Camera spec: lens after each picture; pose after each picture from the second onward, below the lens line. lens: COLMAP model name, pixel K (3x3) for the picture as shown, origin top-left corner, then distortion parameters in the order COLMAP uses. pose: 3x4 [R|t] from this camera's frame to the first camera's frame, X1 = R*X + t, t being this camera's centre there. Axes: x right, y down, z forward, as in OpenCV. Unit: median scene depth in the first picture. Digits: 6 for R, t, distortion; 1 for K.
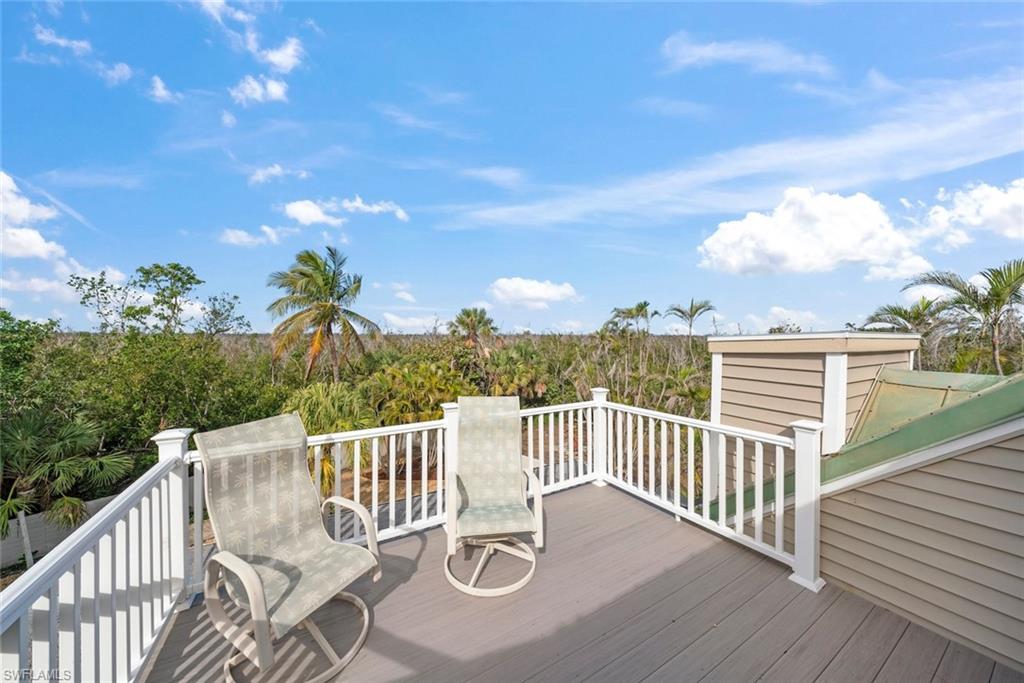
lens RADIAL K [[348.5, 0, 510.1], [0, 348.5, 338.7], [0, 0, 1]] dist [-0.001497, 0.000005]
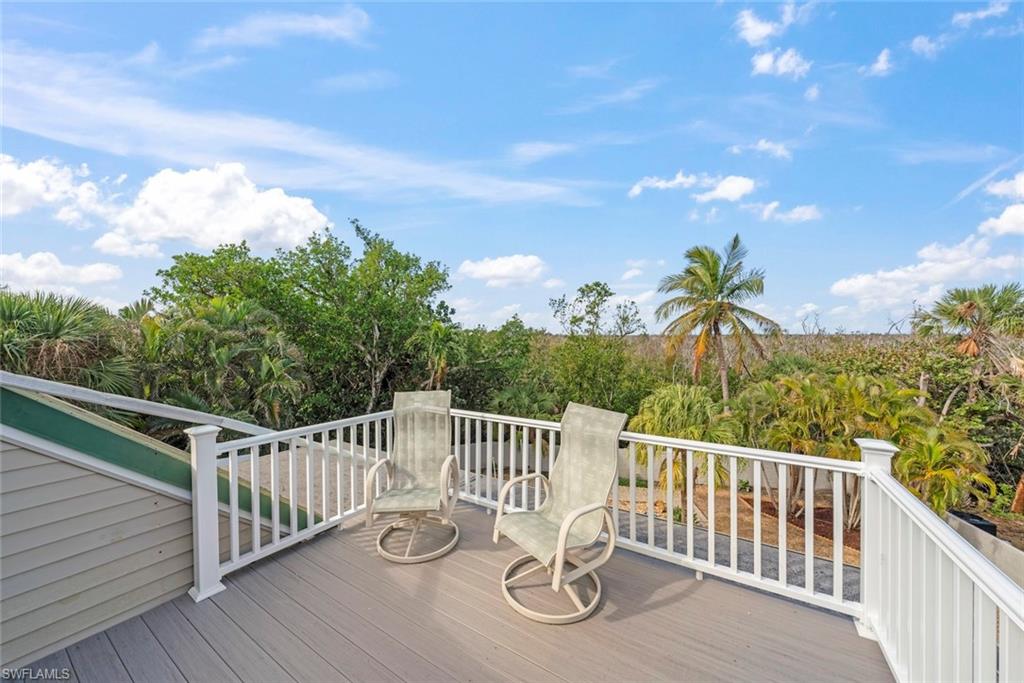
lens RADIAL K [[372.5, 0, 511.4], [0, 372.5, 339.1], [0, 0, 1]] dist [-0.000838, -0.000138]
pose [[0.450305, 0.001400, -0.892874, 0.131665], [-0.002674, 0.999996, 0.000220, -0.000178], [0.892871, 0.002289, 0.450307, 0.080446]]
